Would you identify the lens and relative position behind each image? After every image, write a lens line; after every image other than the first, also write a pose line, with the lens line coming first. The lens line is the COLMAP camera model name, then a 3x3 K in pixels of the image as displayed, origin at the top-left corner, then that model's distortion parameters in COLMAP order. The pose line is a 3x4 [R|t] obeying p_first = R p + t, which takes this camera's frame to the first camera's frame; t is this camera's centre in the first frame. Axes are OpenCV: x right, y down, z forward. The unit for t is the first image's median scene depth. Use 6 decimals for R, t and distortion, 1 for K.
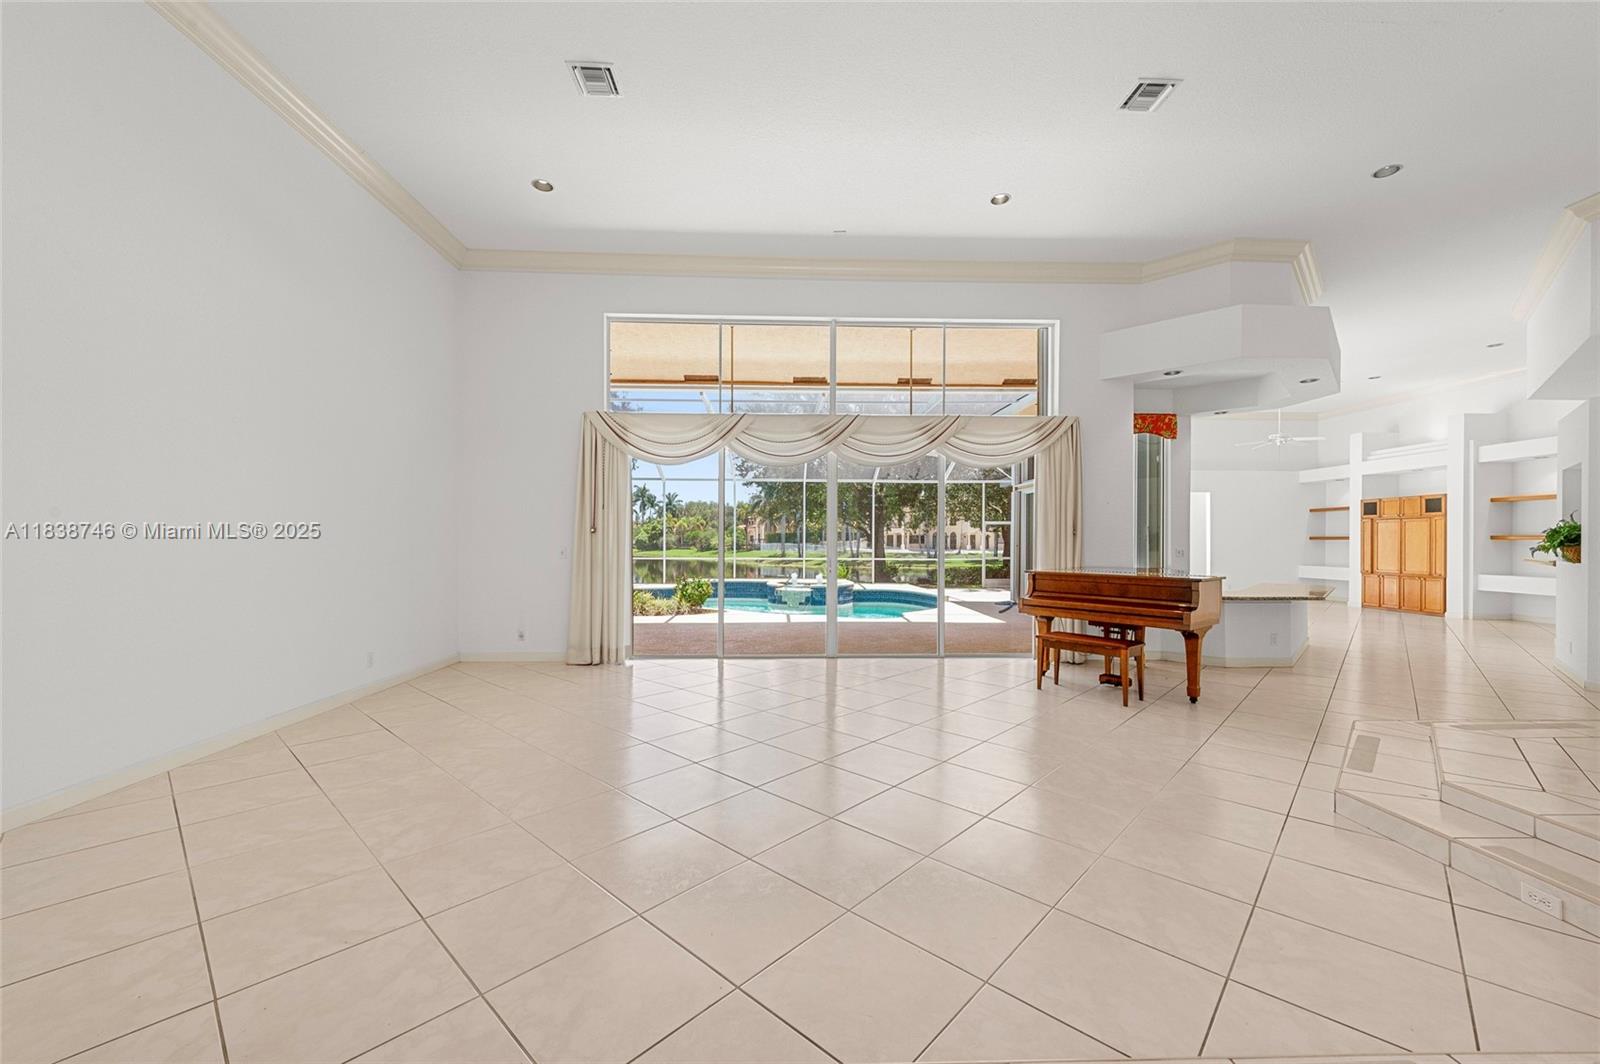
lens RADIAL K [[646.1, 0, 789.1], [0, 646.1, 531.8], [0, 0, 1]] dist [0.000660, -0.000433]
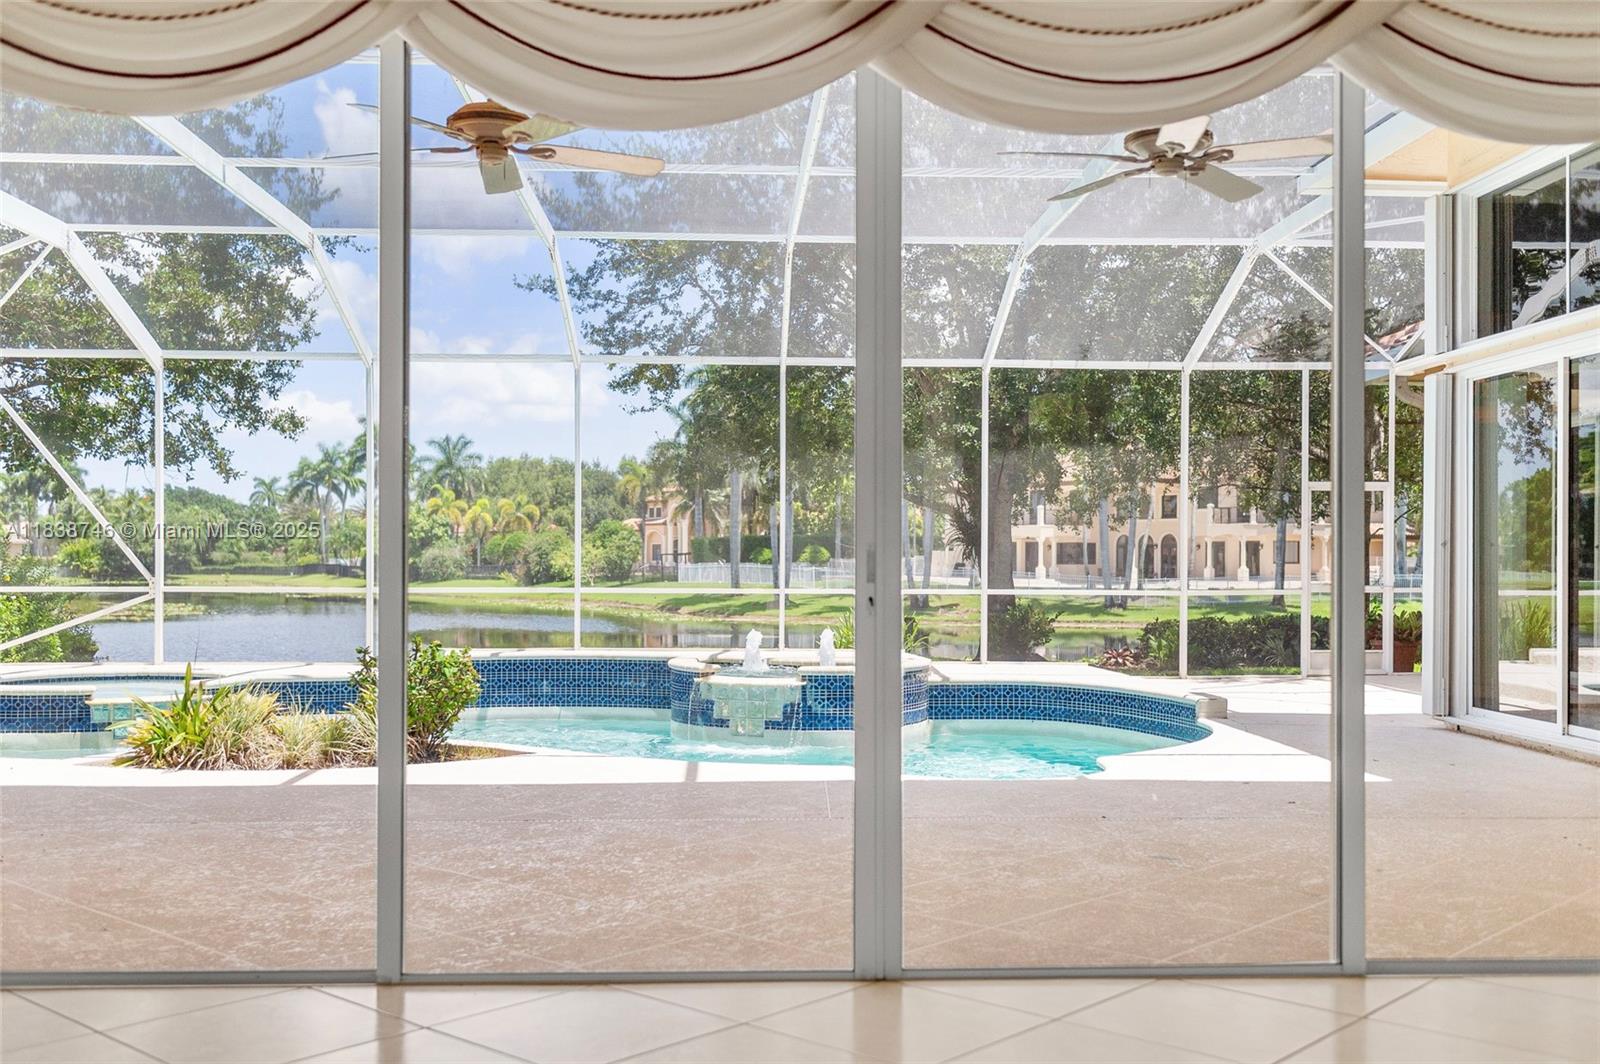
lens RADIAL K [[1582.3, 0, 798.0], [0, 1582.3, 537.1], [0, 0, 1]] dist [-0.027360, 0.000000]
pose [[0.999630, 0.001015, 0.027193, 0.012271], [-0.000962, 0.999998, -0.001975, 0.021082], [-0.027195, 0.001948, 0.999628, 0.233901]]
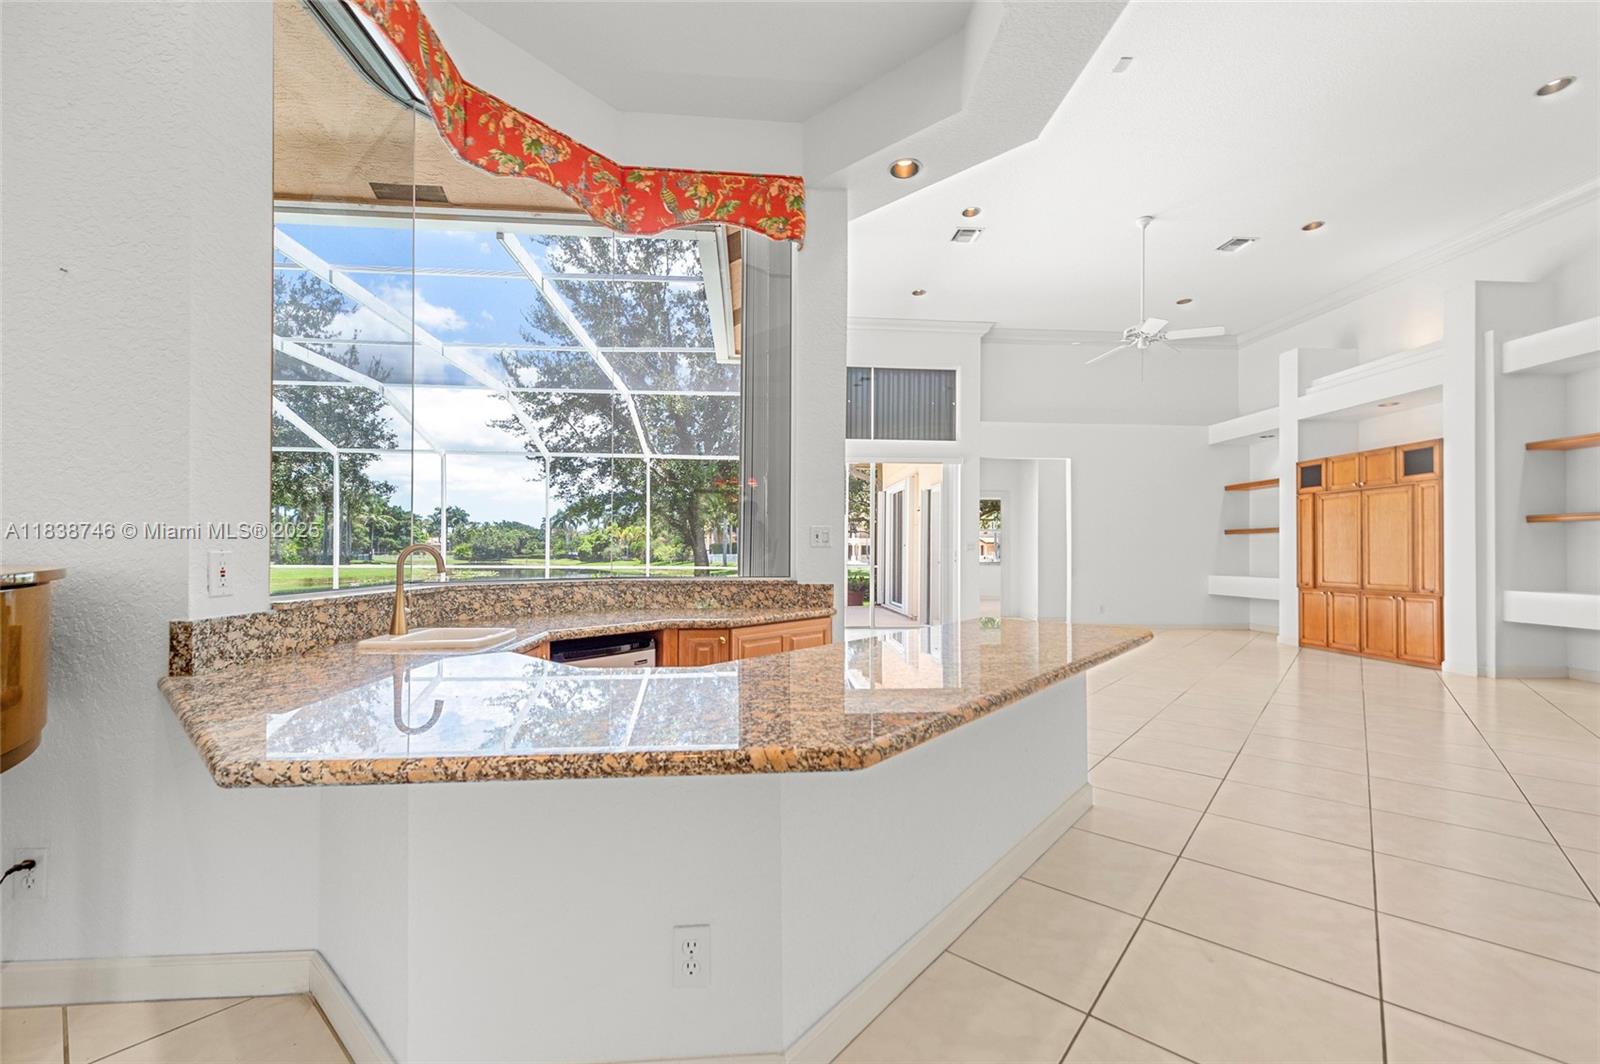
lens RADIAL K [[646.1, 0, 812.1], [0, 646.1, 536.6], [0, 0, 1]] dist [0.000660, -0.000433]
pose [[0.998669, 0.002609, 0.051502, 0.370264], [-0.001960, 0.999918, -0.012644, 0.023847], [-0.051531, 0.012526, 0.998593, 0.389184]]
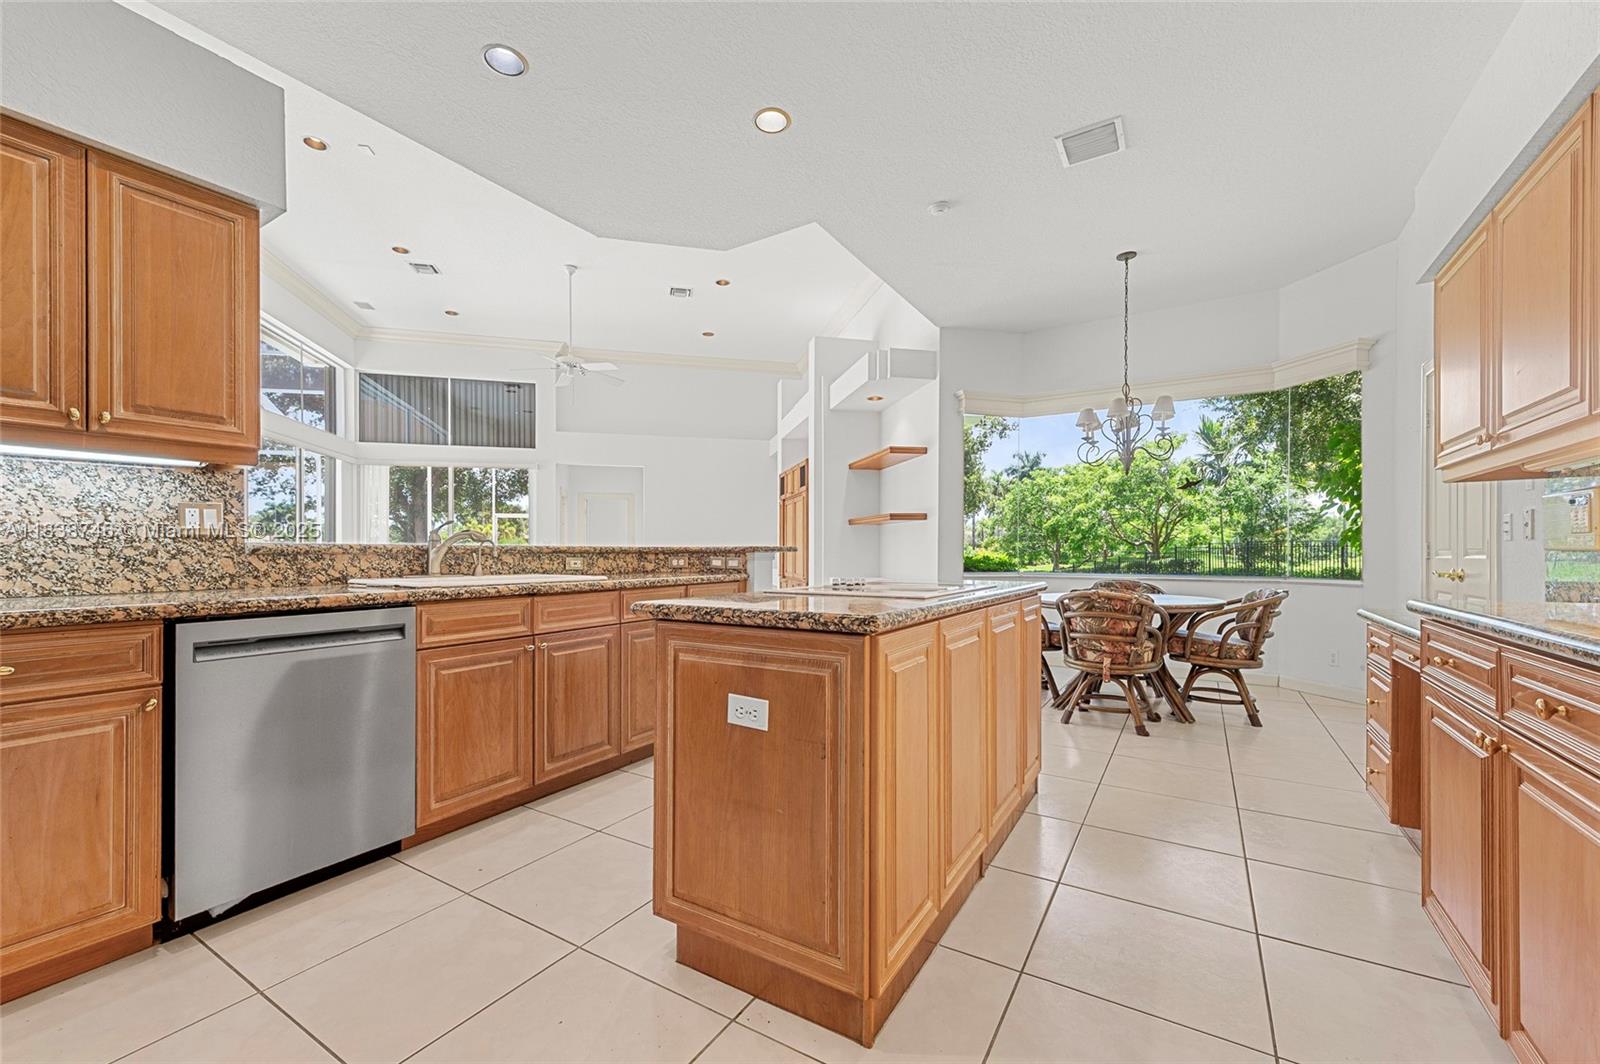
lens RADIAL K [[646.1, 0, 802.7], [0, 646.1, 544.2], [0, 0, 1]] dist [0.000660, -0.000433]
pose [[0.978641, 0.003600, 0.205545, 0.682946], [-0.003474, 0.999993, -0.000973, 0.024782], [-0.205548, 0.000238, 0.978647, 0.270094]]
